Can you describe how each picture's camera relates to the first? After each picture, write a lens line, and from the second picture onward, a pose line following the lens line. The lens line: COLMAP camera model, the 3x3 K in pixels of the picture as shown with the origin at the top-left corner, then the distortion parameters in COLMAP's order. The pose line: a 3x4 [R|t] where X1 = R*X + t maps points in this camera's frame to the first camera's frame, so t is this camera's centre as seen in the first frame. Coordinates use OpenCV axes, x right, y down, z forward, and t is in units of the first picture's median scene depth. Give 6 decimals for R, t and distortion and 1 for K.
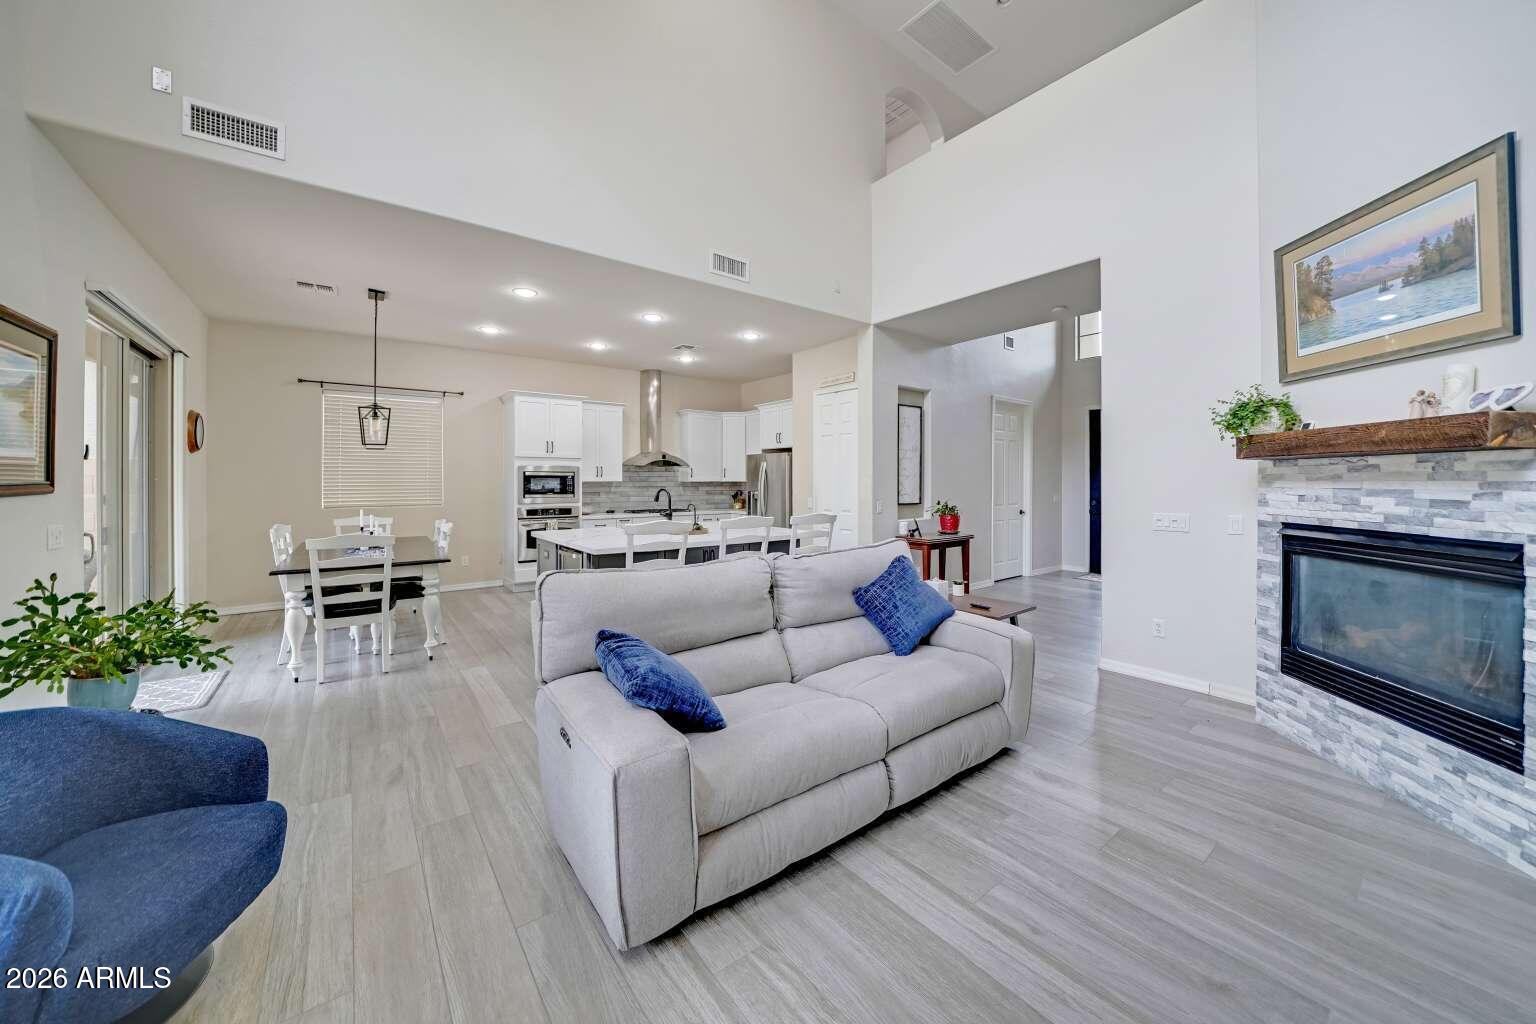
lens RADIAL K [[549.4, 0, 770.7], [0, 549.4, 480.1], [0, 0, 1]] dist [-0.017987, 0.000097]
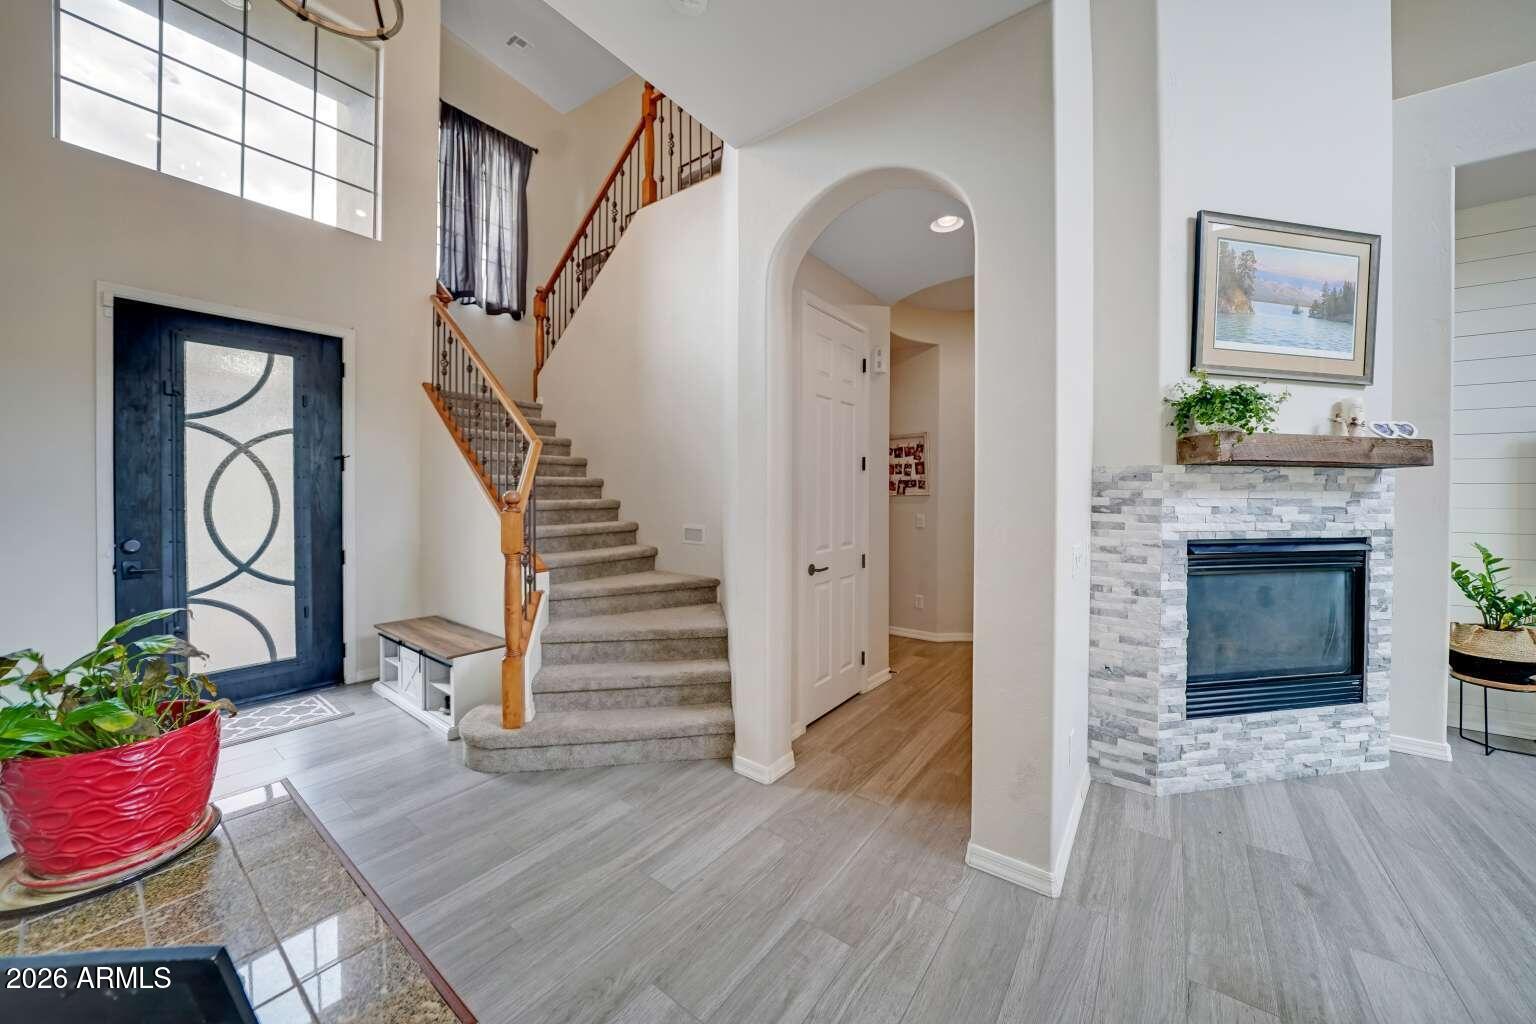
lens RADIAL K [[541.9, 0, 771.7], [0, 541.9, 494.5], [0, 0, 1]] dist [-0.015599, 0.000147]
pose [[-0.276215, -0.009384, 0.961050, 0.229964], [-0.006480, 0.999948, 0.007902, 0.003854], [-0.961074, -0.004045, -0.276261, 1.291479]]
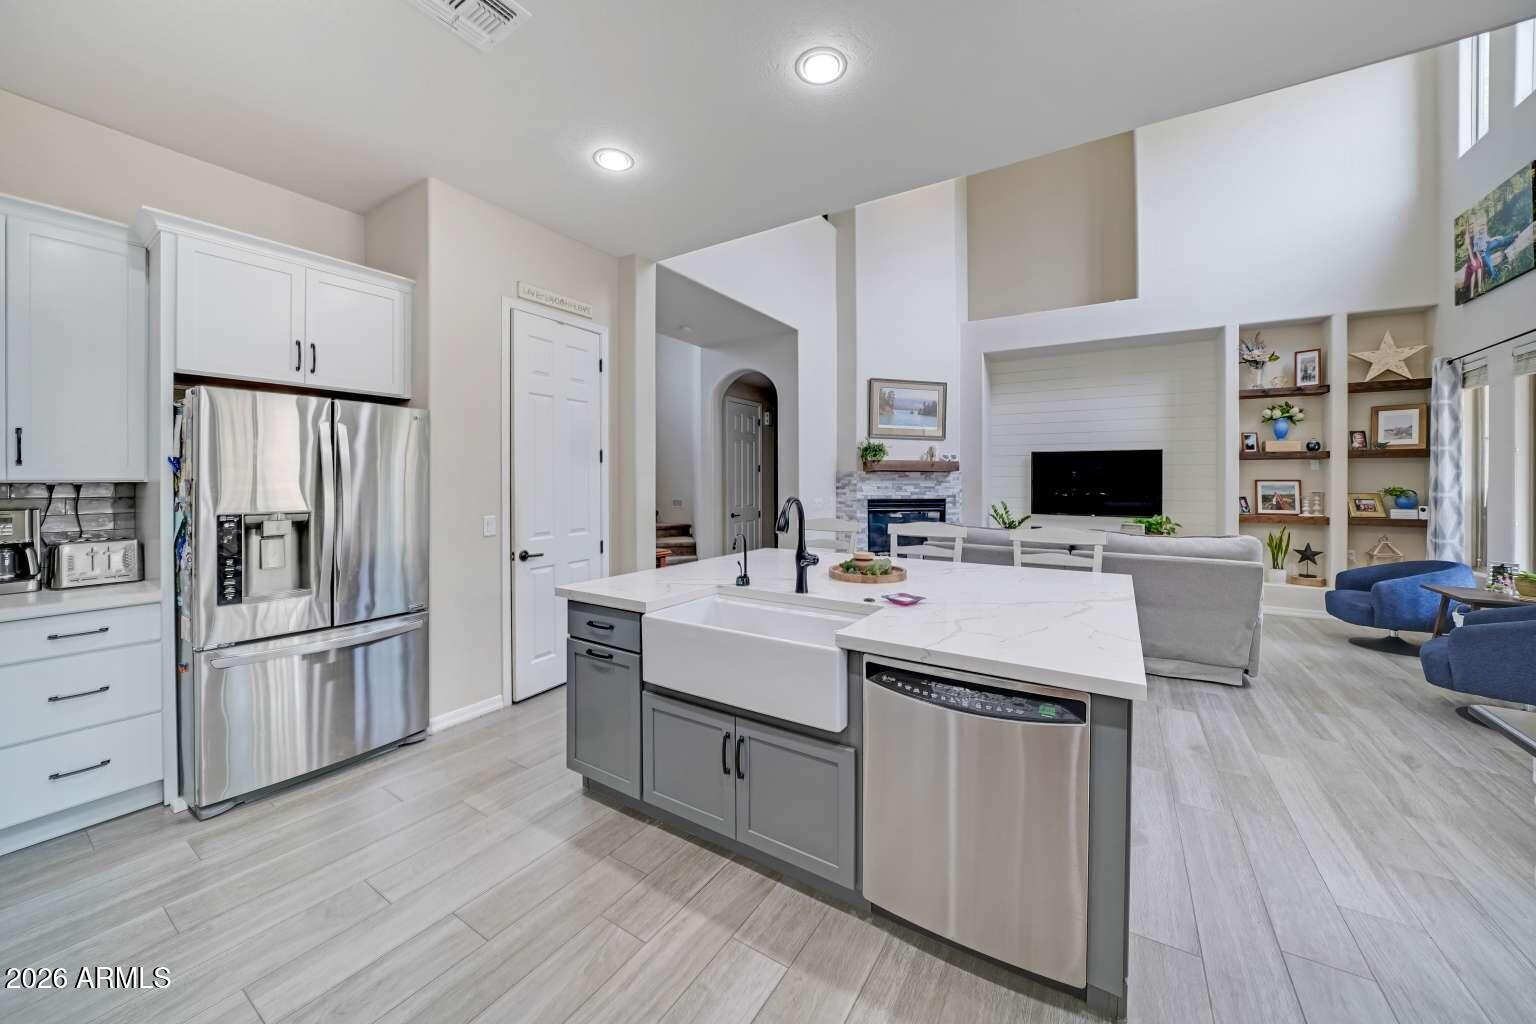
lens RADIAL K [[549.4, 0, 770.7], [0, 549.4, 480.1], [0, 0, 1]] dist [-0.017987, 0.000097]
pose [[-0.350197, -0.000049, 0.936676, -0.741688], [-0.003234, 0.999994, -0.001156, 0.003018], [-0.936670, -0.003434, -0.350195, 1.529053]]
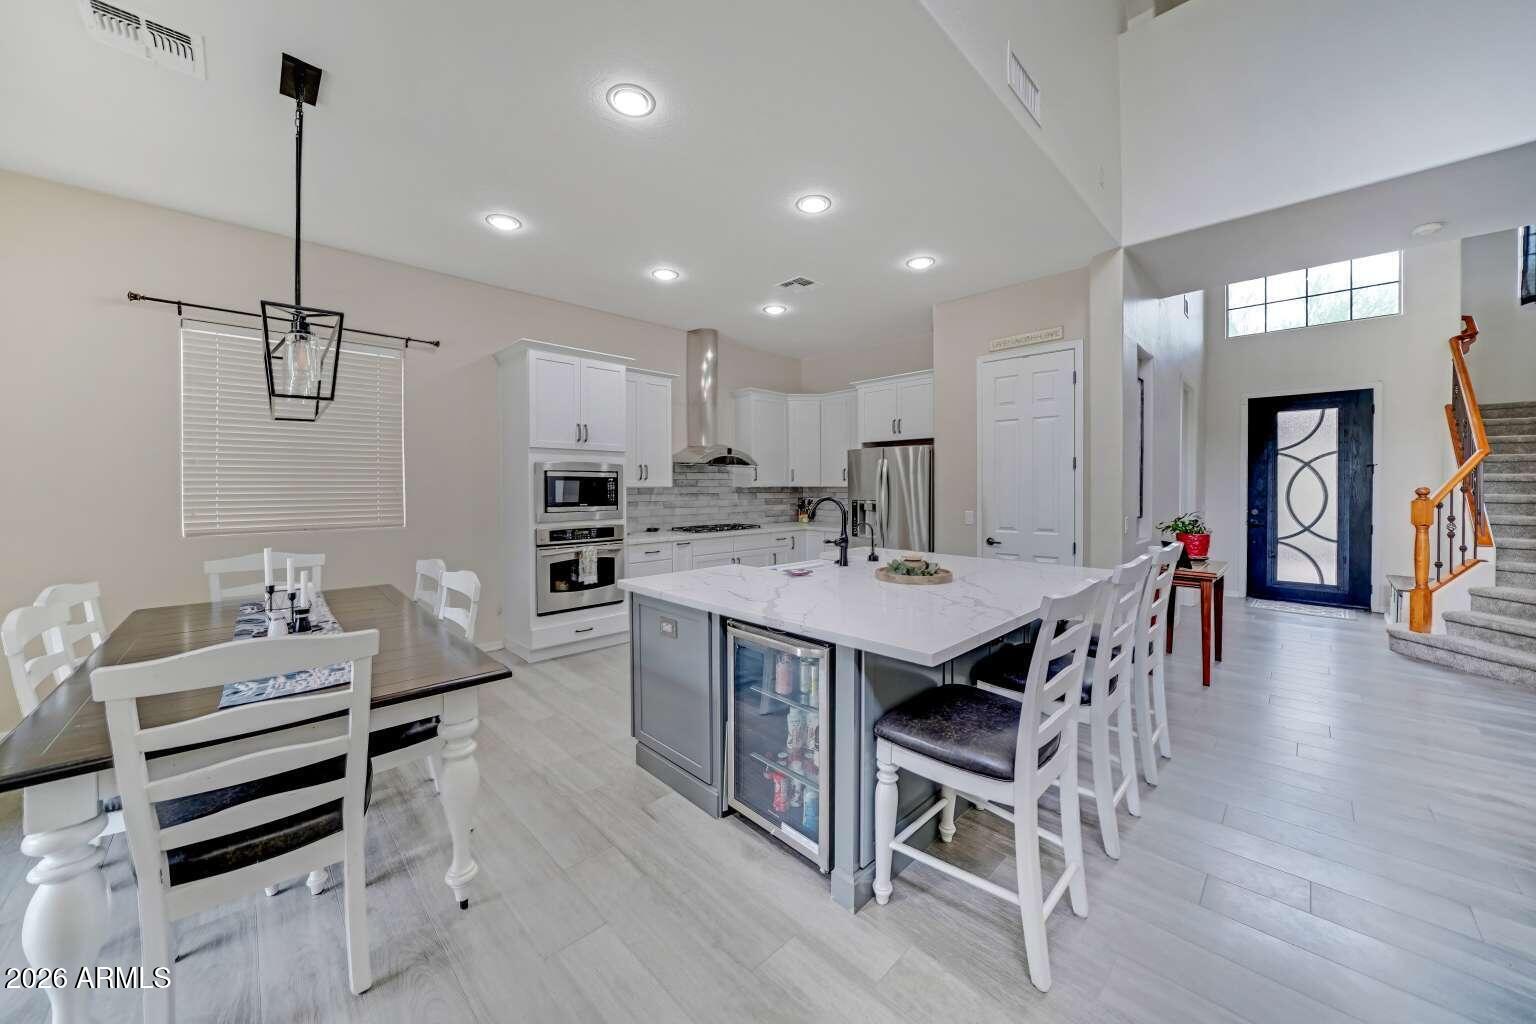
lens RADIAL K [[541.9, 0, 771.7], [0, 541.9, 494.5], [0, 0, 1]] dist [-0.015599, 0.000147]
pose [[0.991357, -0.004444, 0.131115, -0.441059], [0.002508, 0.999885, 0.014926, 0.004828], [-0.131167, -0.014468, 0.991255, 0.564557]]
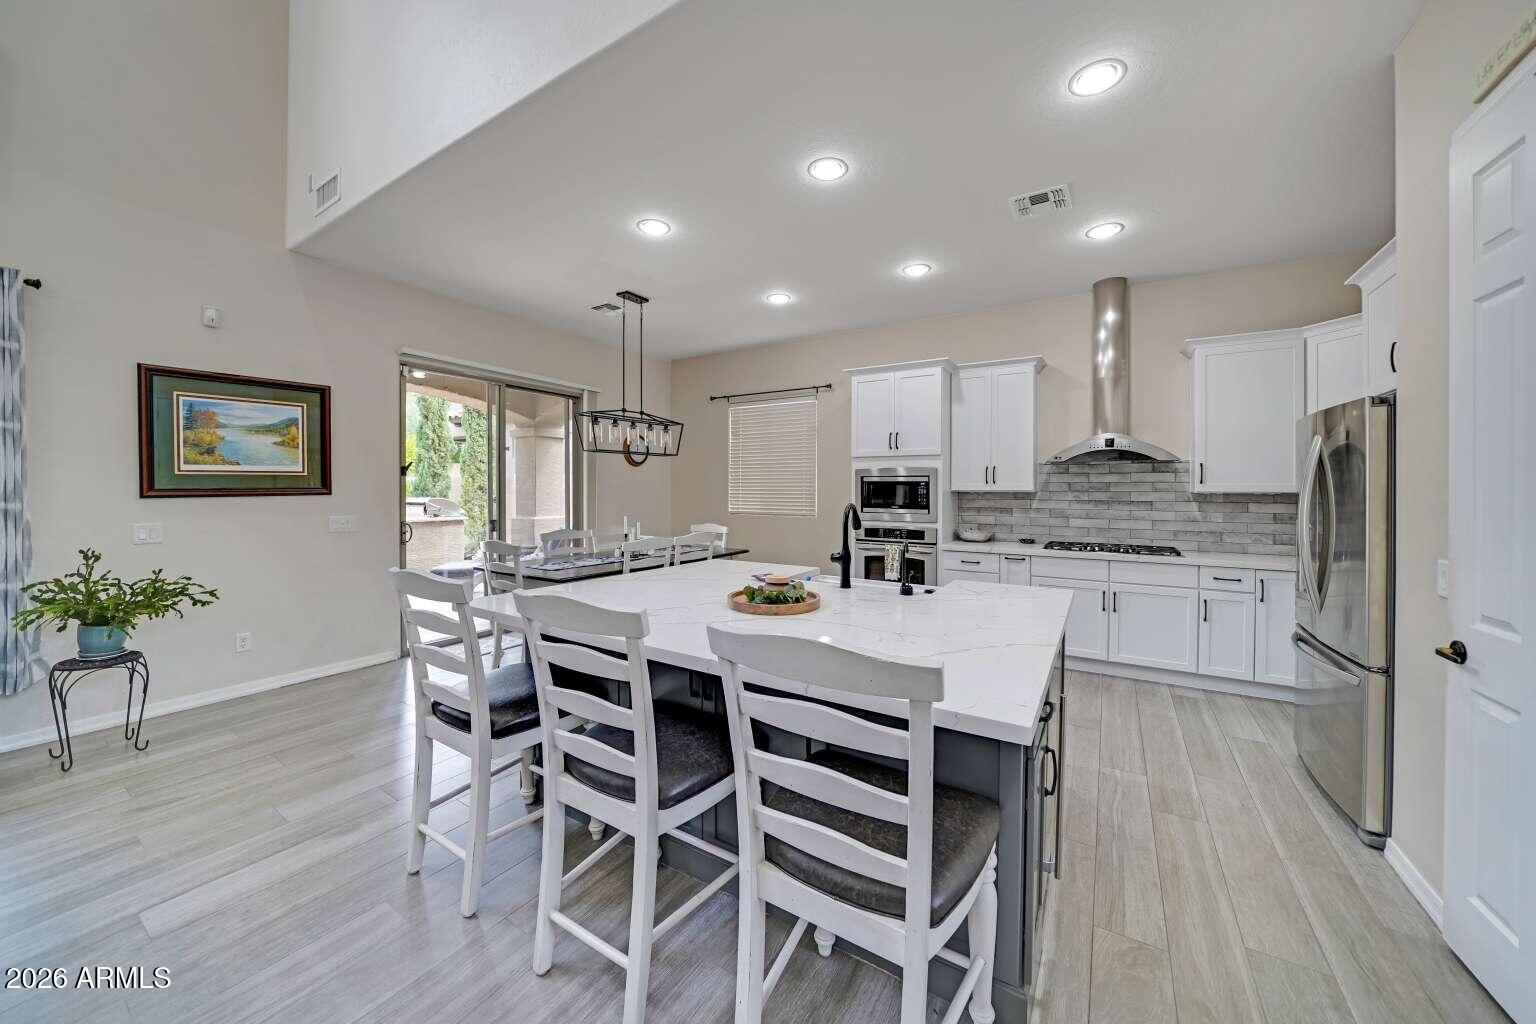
lens RADIAL K [[541.9, 0, 771.7], [0, 541.9, 494.5], [0, 0, 1]] dist [-0.015599, 0.000147]
pose [[0.348323, 0.011443, -0.937305, 0.312255], [-0.003540, 0.999934, 0.010892, 0.001759], [0.937368, -0.000476, 0.348341, 1.009673]]
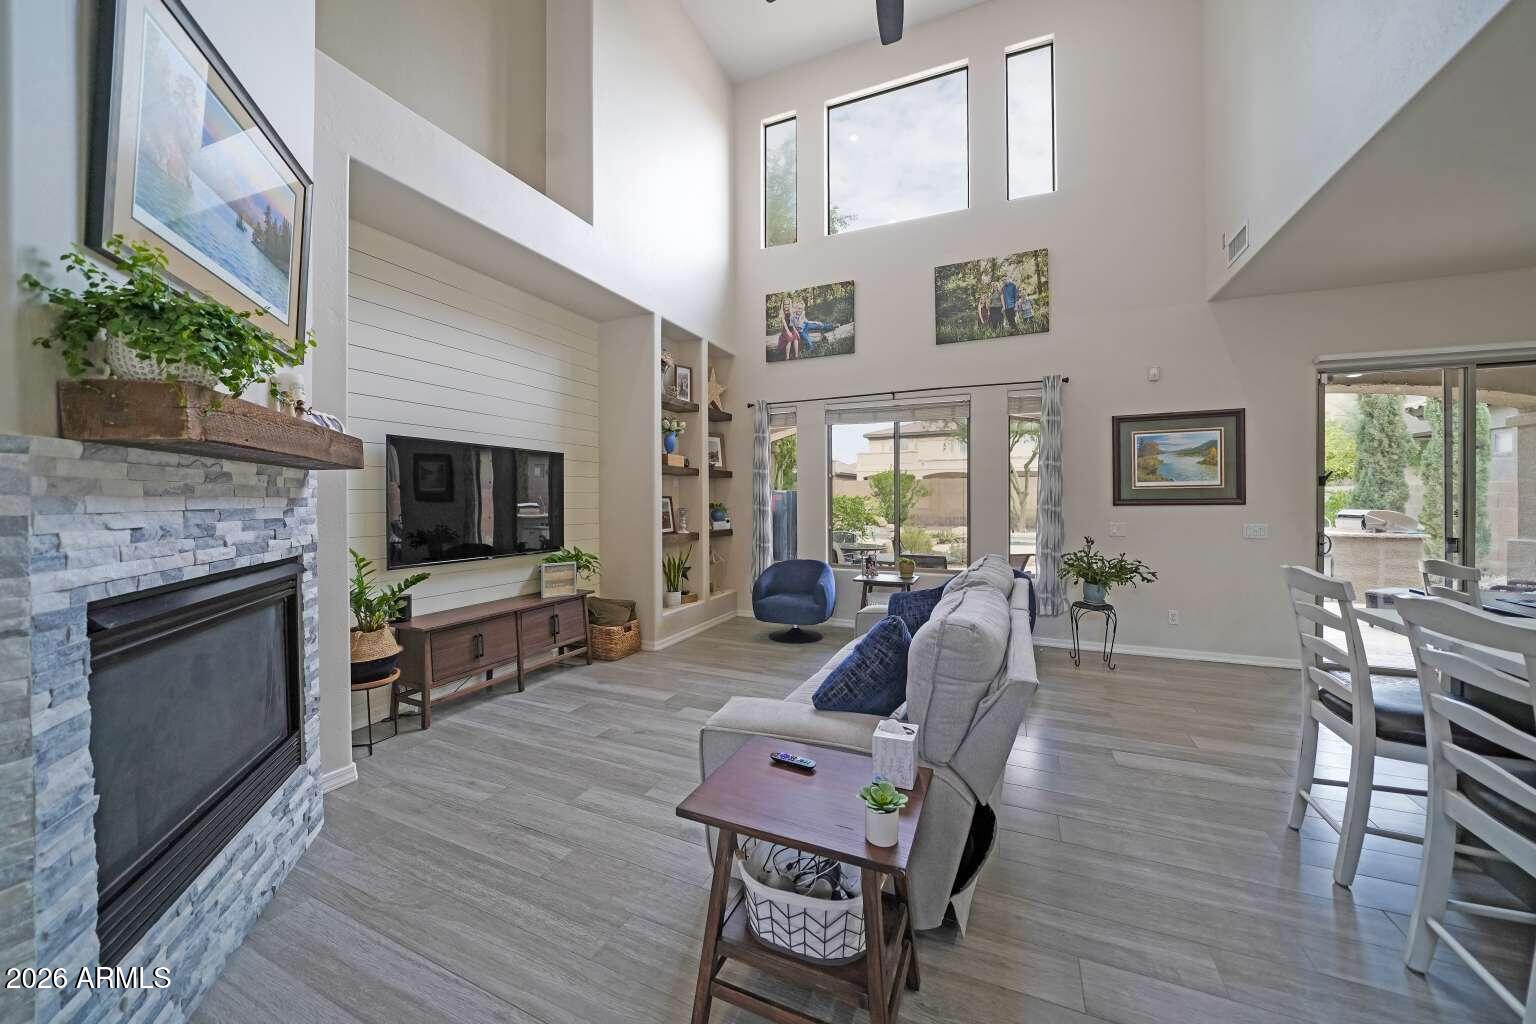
lens RADIAL K [[544.4, 0, 771.2], [0, 544.4, 501.9], [0, 0, 1]] dist [-0.024160, 0.003917]
pose [[-0.879016, 0.003834, -0.476777, 0.486263], [0.001586, 0.999986, 0.005117, 0.002965], [0.476790, 0.003741, -0.879009, 1.095562]]
